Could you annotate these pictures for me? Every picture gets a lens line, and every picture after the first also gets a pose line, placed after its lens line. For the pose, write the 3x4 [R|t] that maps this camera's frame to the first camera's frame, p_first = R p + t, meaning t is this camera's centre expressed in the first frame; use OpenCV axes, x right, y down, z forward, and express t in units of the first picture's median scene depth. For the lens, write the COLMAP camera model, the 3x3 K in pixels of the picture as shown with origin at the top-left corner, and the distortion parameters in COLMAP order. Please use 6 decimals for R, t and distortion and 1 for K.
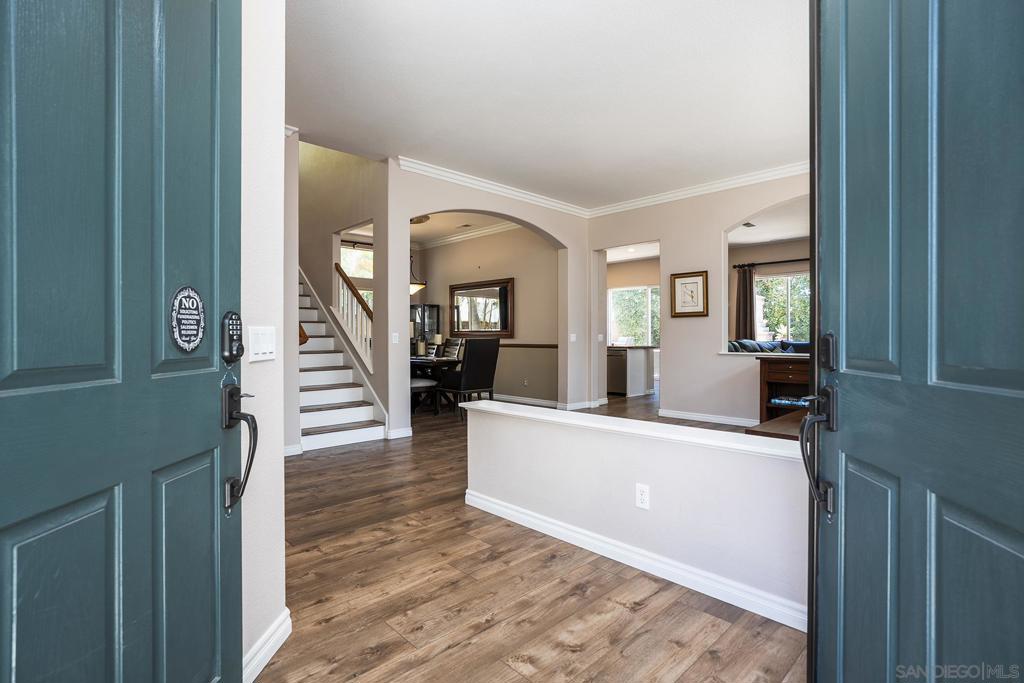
lens RADIAL K [[490.5, 0, 512.0], [0, 490.5, 341.5], [0, 0, 1]] dist [-0.027785, 0.000057]
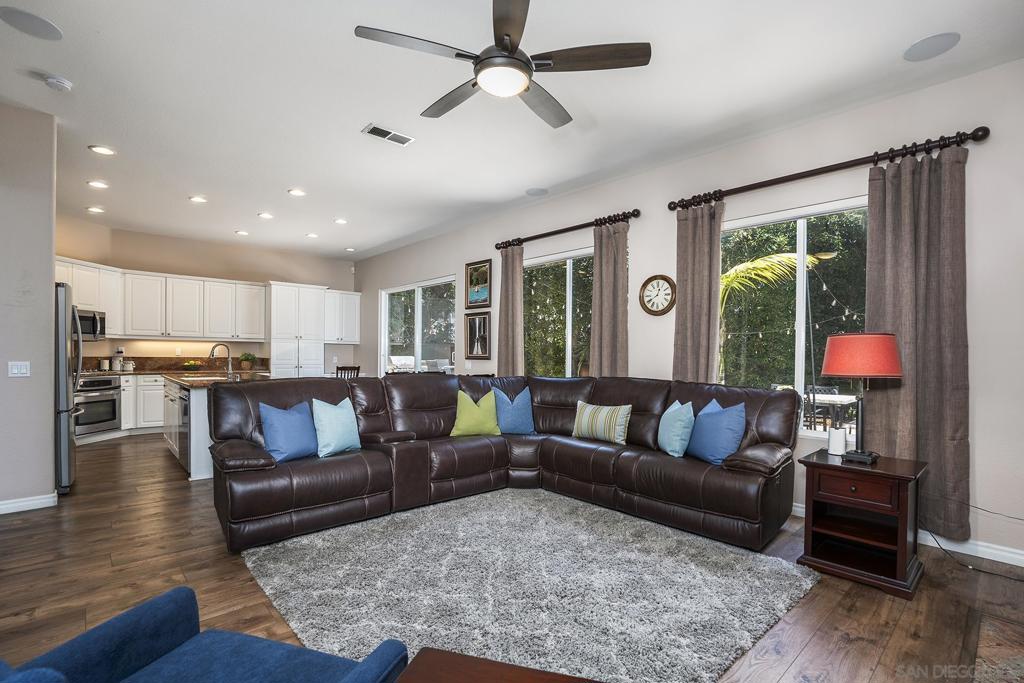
lens RADIAL K [[479.3, 0, 512.2], [0, 479.3, 361.7], [0, 0, 1]] dist [-0.030097, 0.000277]
pose [[0.999625, 0.016146, -0.022127, 0.805672], [-0.016053, 0.999862, 0.004366, -0.028257], [0.022195, -0.004009, 0.999746, 0.693671]]
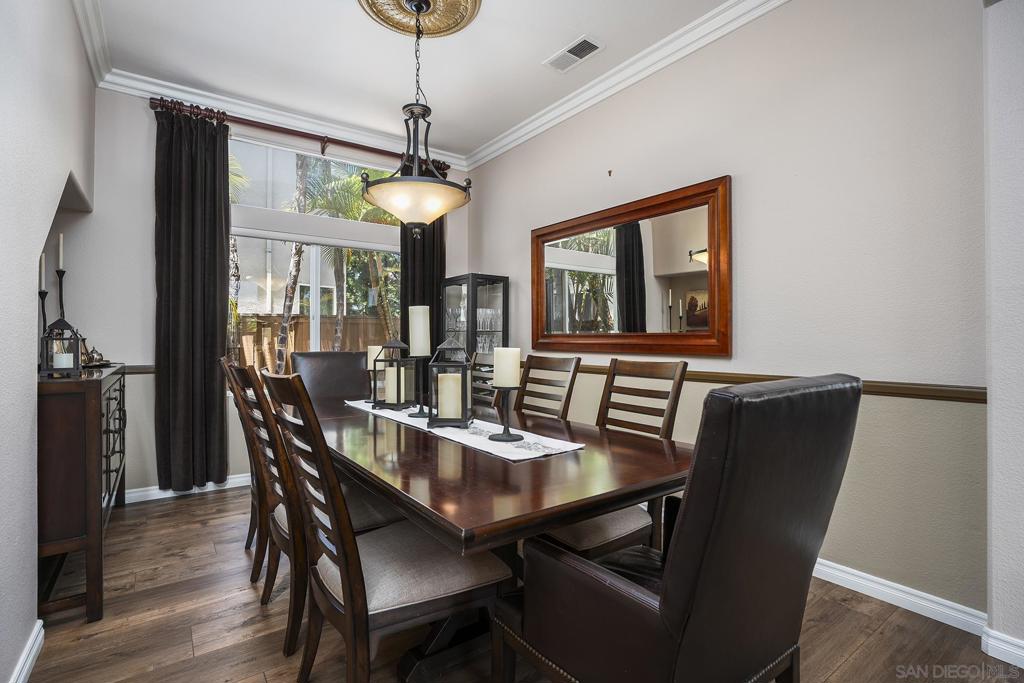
lens RADIAL K [[487.8, 0, 512.0], [0, 487.8, 341.5], [0, 0, 1]] dist [-0.030502, -0.000130]
pose [[0.990821, 0.001238, -0.135173, -0.126179], [-0.002686, 0.999941, -0.010536, -0.016780], [0.135152, 0.010802, 0.990766, 0.834876]]
